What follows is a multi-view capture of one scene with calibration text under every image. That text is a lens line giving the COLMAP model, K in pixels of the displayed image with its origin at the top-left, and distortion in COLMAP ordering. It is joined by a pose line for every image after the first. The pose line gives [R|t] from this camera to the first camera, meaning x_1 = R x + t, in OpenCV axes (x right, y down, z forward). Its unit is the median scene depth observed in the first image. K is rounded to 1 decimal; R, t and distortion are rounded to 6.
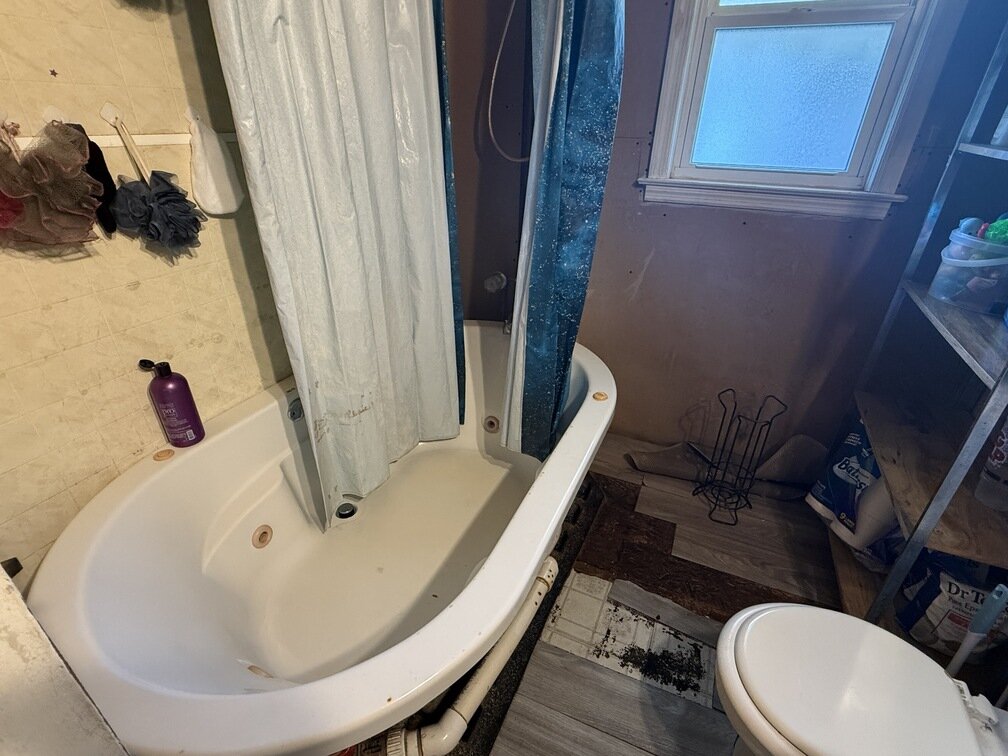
lens RADIAL K [[478.5, 0, 504.0], [0, 478.5, 378.0], [0, 0, 1]] dist [-0.002675, 0.000010]
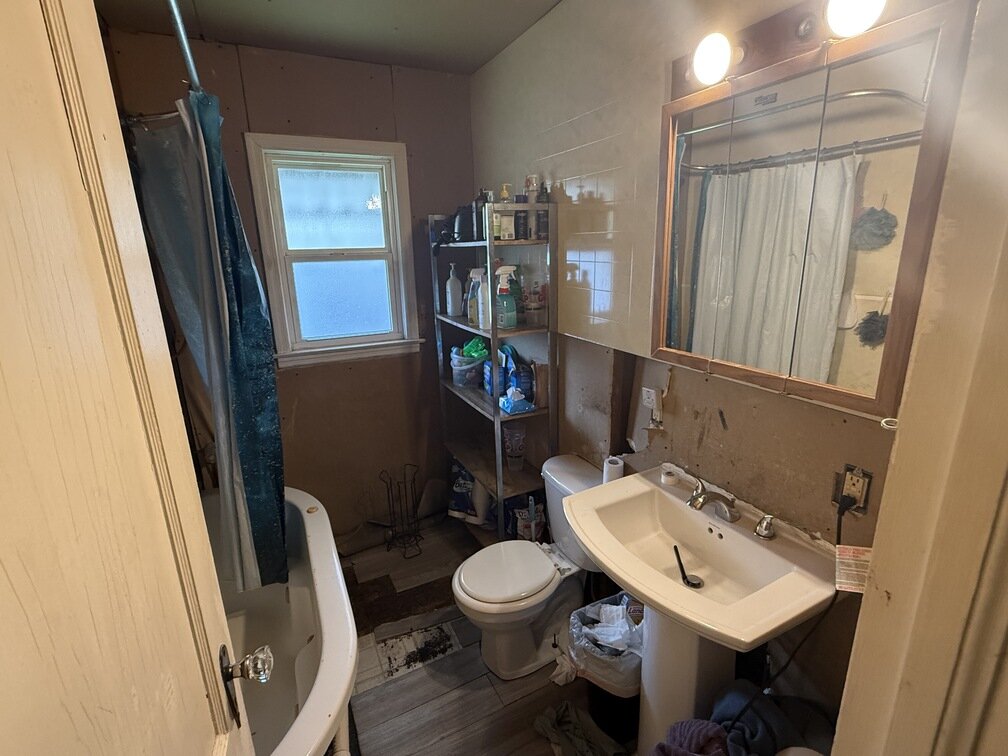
lens RADIAL K [[478.5, 0, 504.0], [0, 478.5, 378.0], [0, 0, 1]] dist [-0.002675, 0.000010]
pose [[0.624108, -0.236603, 0.744653, -0.428959], [0.402420, 0.914259, -0.046783, -0.024801], [-0.669737, 0.328861, 0.665810, -0.443701]]
